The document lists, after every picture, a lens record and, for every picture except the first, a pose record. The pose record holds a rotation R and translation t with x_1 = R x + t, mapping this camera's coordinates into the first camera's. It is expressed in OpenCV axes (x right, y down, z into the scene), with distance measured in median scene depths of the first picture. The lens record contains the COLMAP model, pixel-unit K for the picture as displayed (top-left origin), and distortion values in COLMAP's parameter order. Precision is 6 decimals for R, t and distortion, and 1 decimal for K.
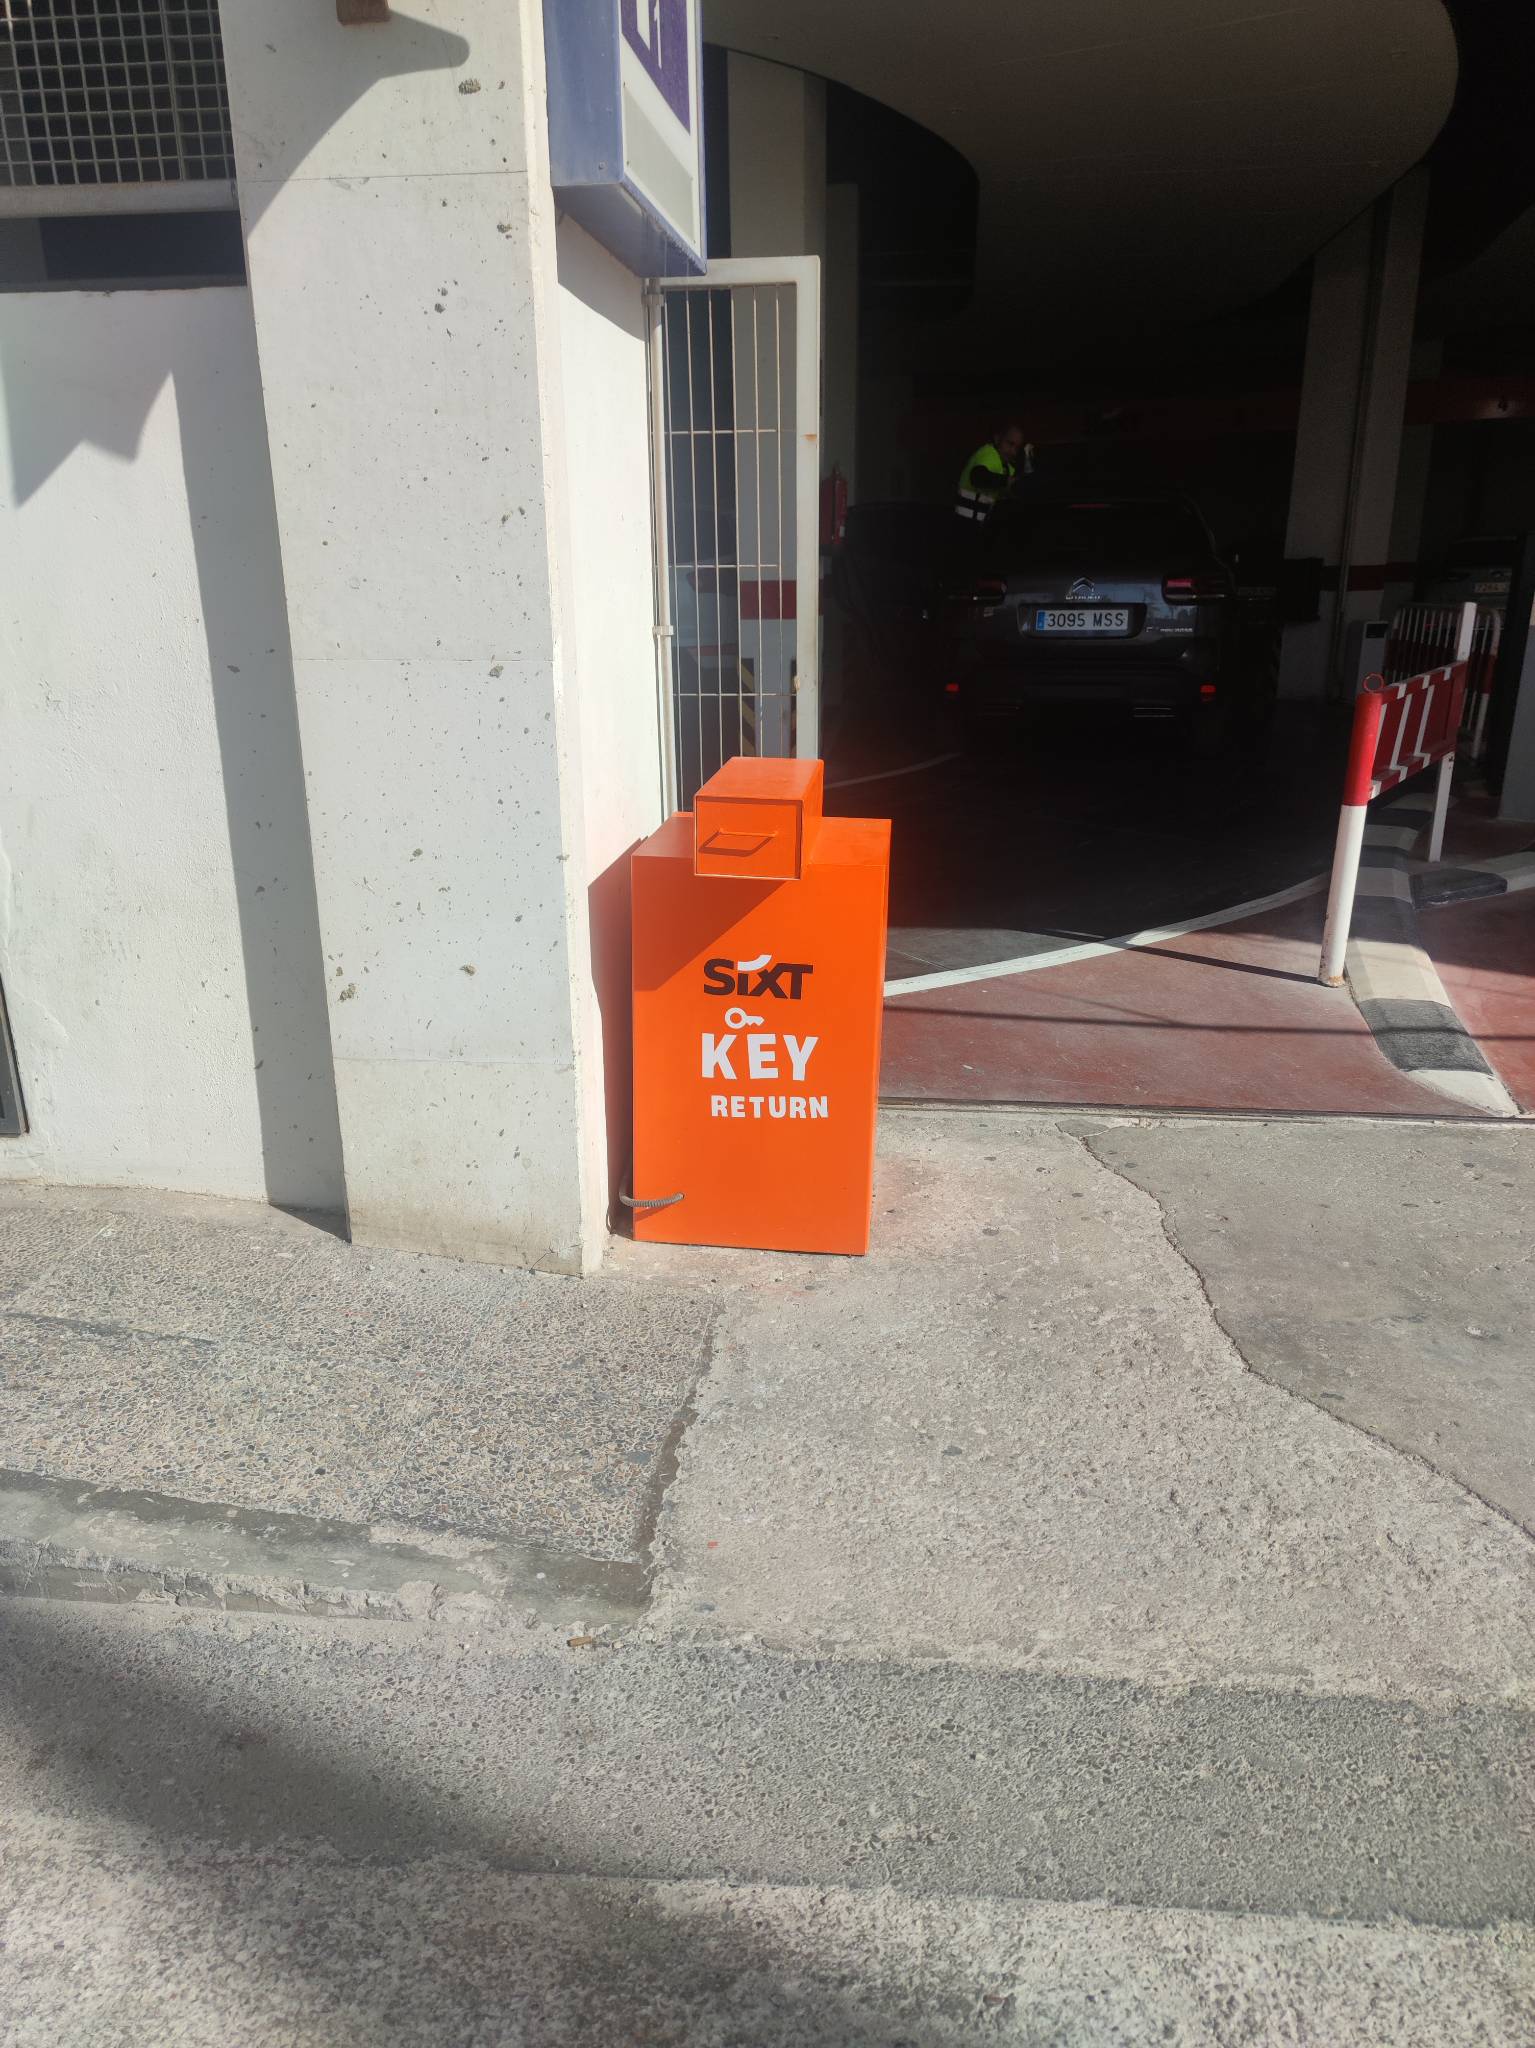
lens RADIAL K [[1434.6, 0, 757.6], [0, 1434.6, 1031.7], [0, 0, 1]] dist [0.087227, -0.098261]
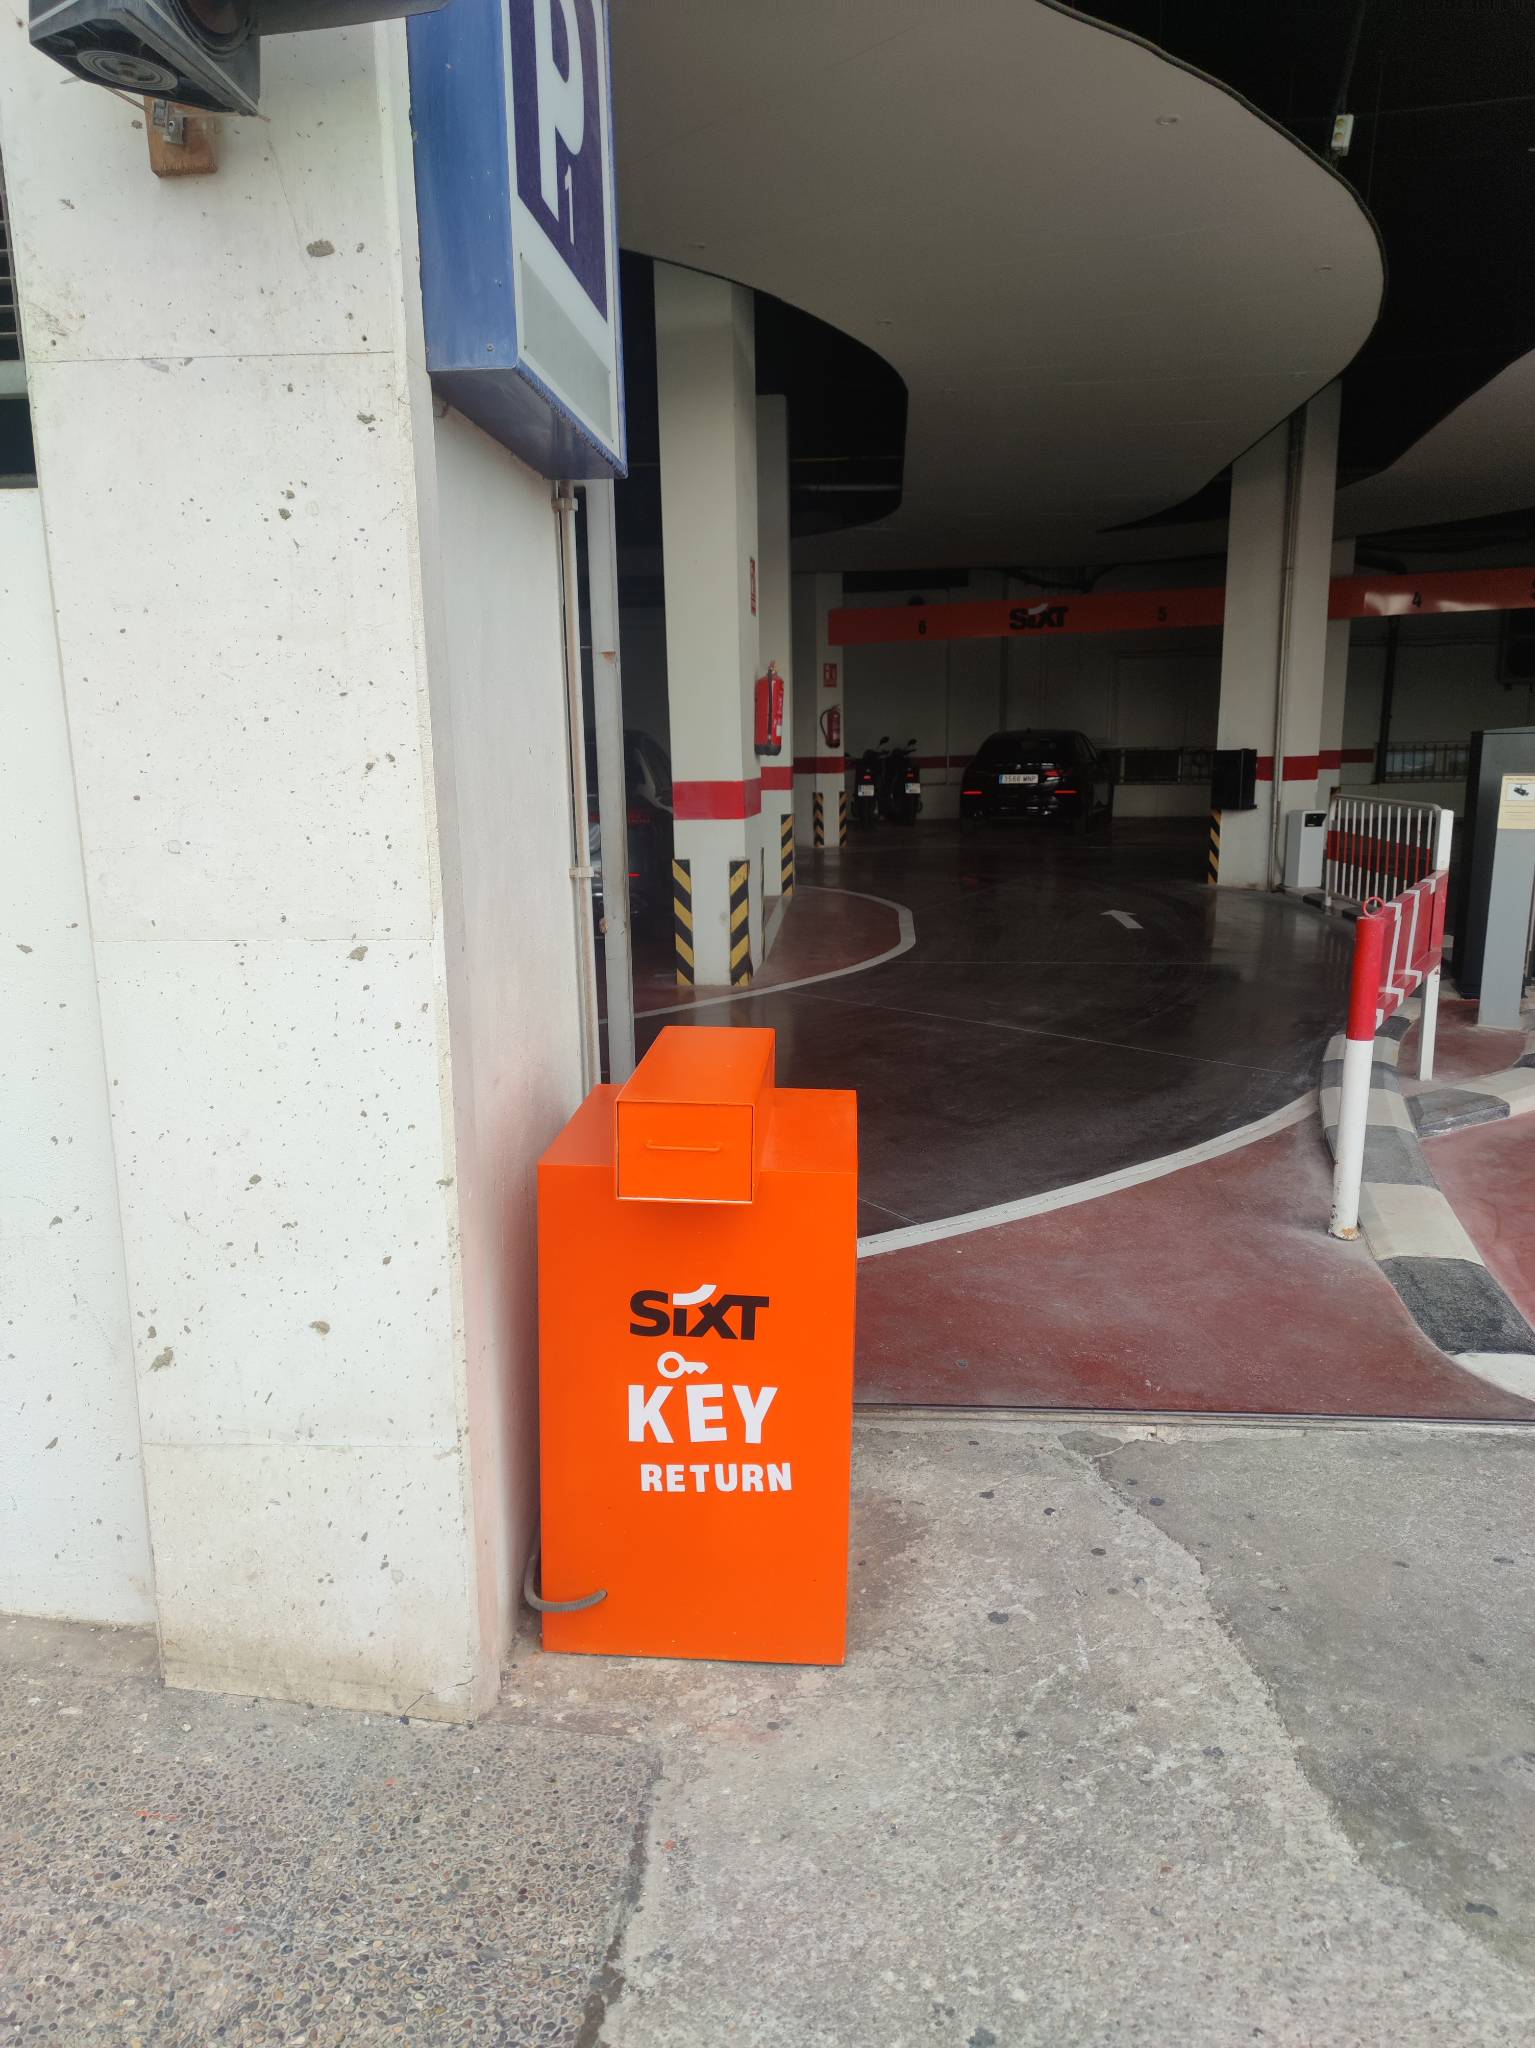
lens RADIAL K [[1429.5, 0, 750.6], [0, 1429.5, 1025.5], [0, 0, 1]] dist [0.004044, 0.003390]
pose [[0.999144, -0.012943, 0.039280, -0.000406], [0.017345, 0.993341, -0.113901, -0.103362], [-0.037544, 0.114485, 0.992715, 0.202731]]
